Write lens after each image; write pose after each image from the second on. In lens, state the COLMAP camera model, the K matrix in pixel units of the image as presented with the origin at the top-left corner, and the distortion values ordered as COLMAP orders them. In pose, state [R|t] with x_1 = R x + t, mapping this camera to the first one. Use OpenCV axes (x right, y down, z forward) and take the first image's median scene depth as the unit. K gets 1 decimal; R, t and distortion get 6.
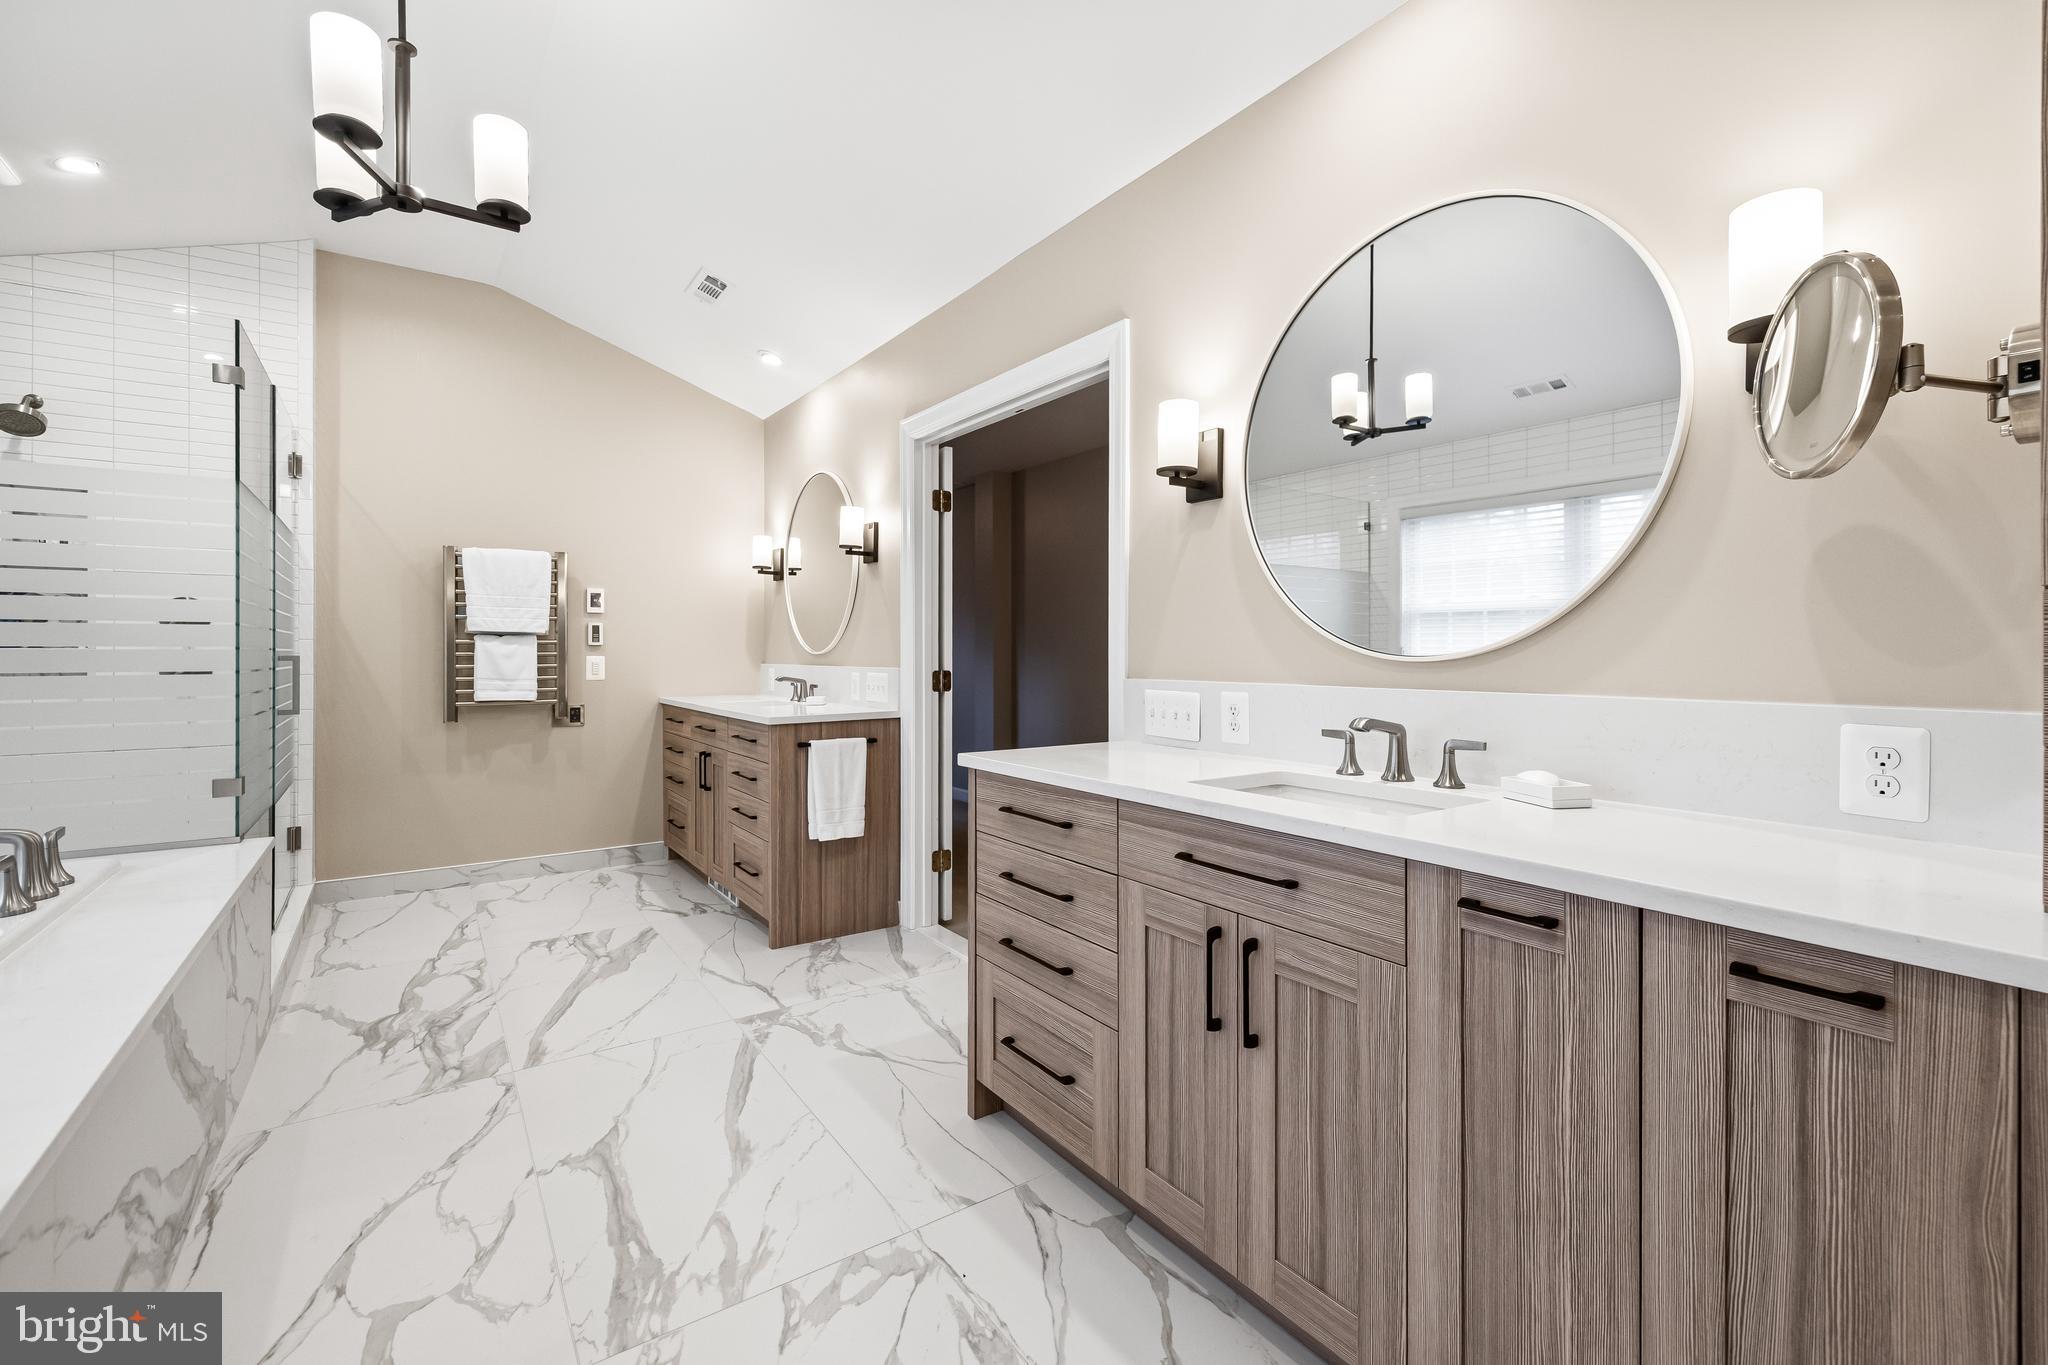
lens RADIAL K [[875.1, 0, 1038.9], [0, 875.1, 652.4], [0, 0, 1]] dist [0.001608, 0.000935]
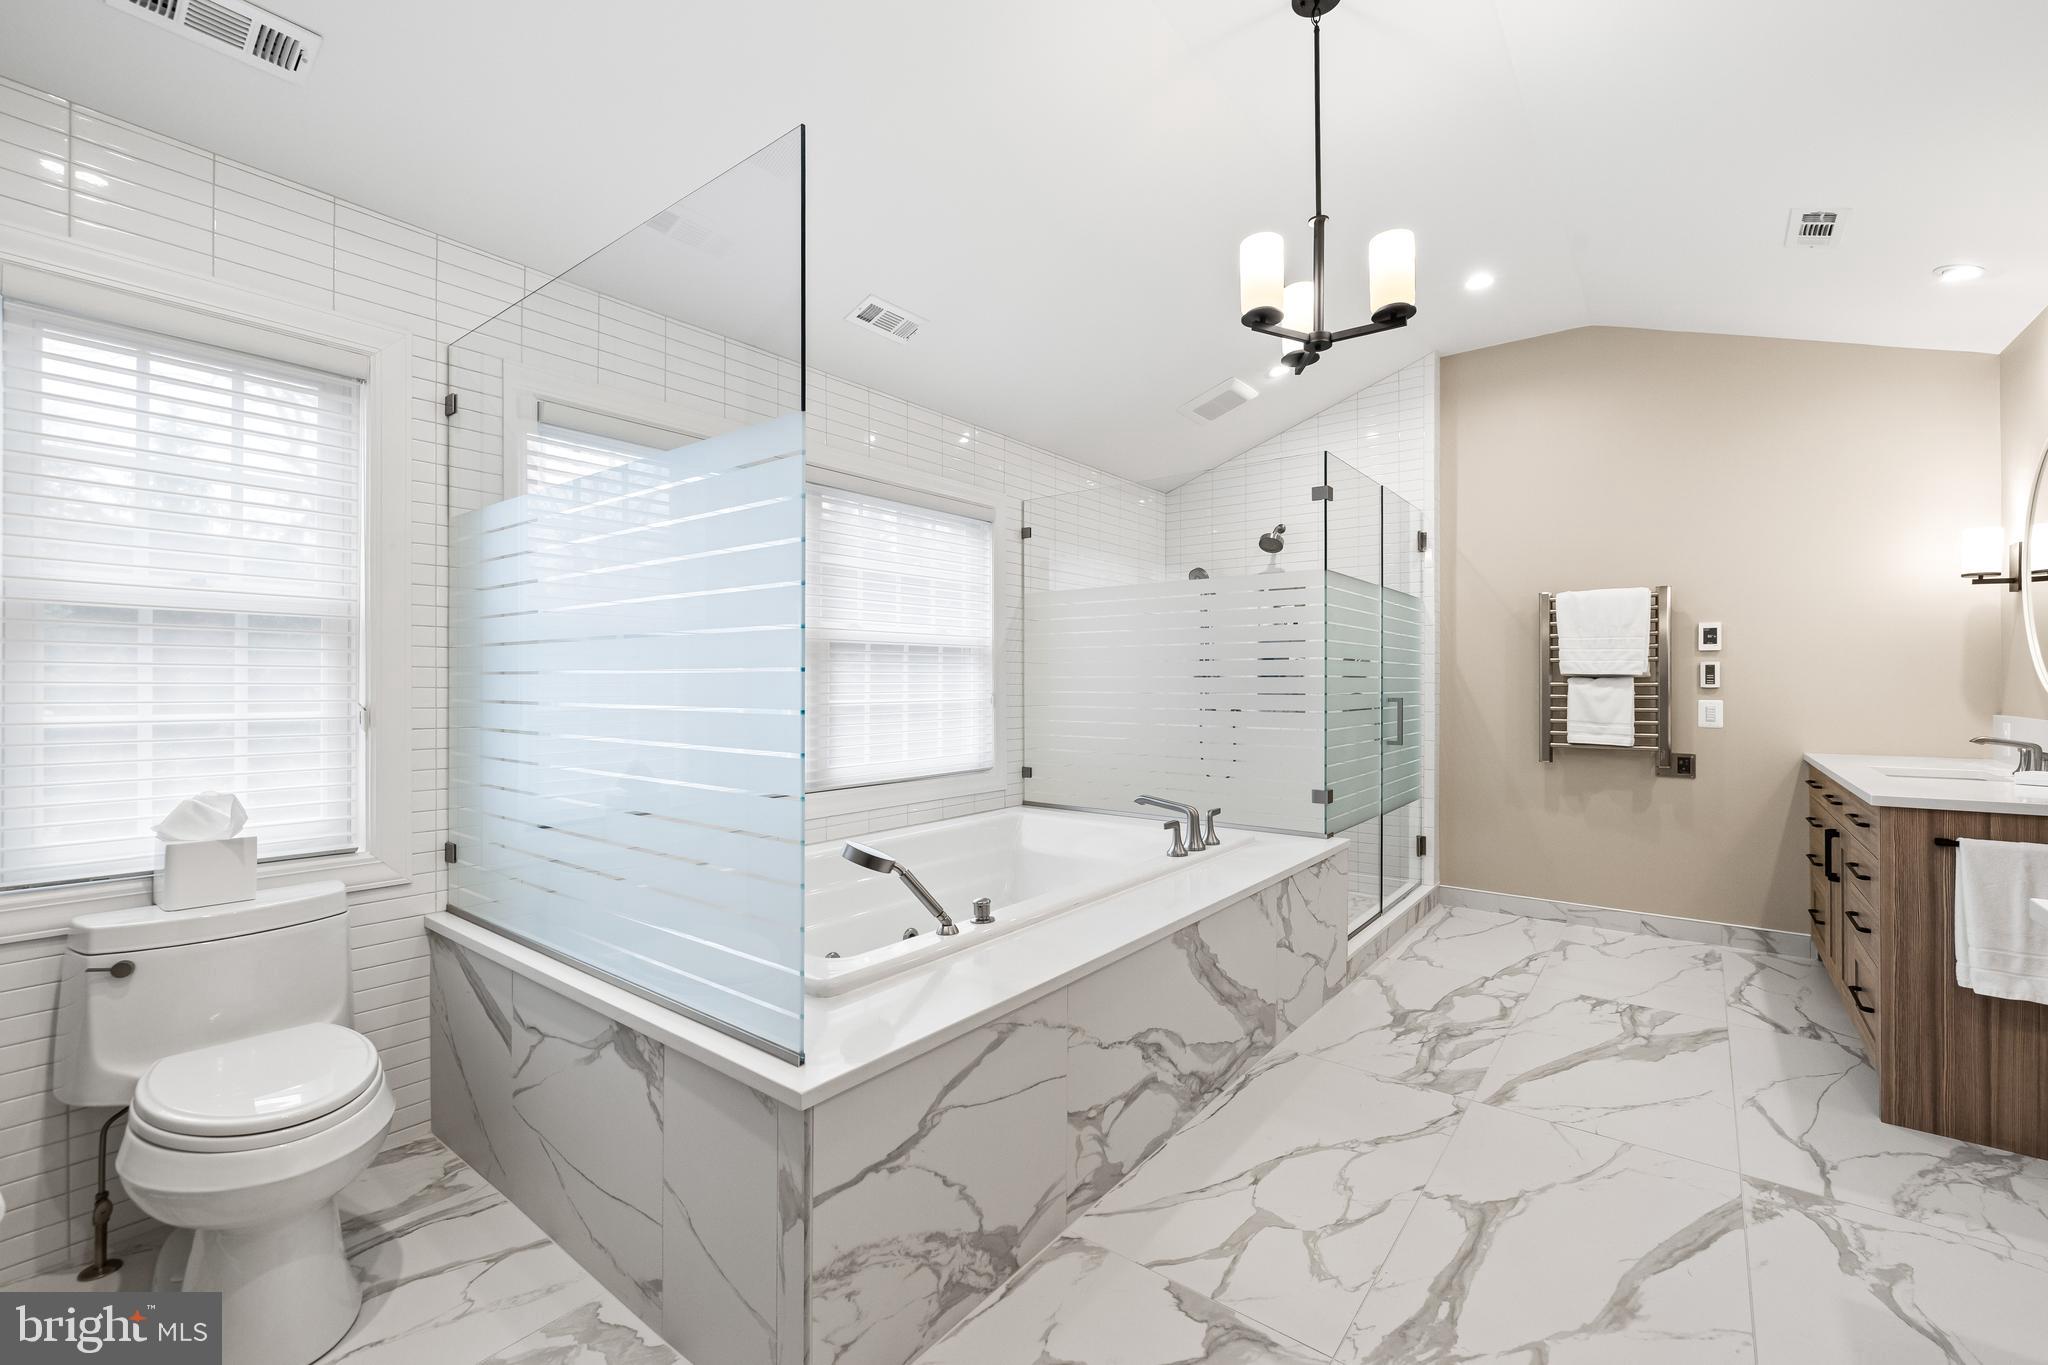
lens RADIAL K [[875.1, 0, 1024.8], [0, 875.1, 681.3], [0, 0, 1]] dist [0.001608, 0.000935]
pose [[0.285489, 0.000801, -0.958382, 0.190184], [-0.001605, 0.999999, 0.000358, -0.019315], [0.958381, 0.001436, 0.285490, 0.133929]]
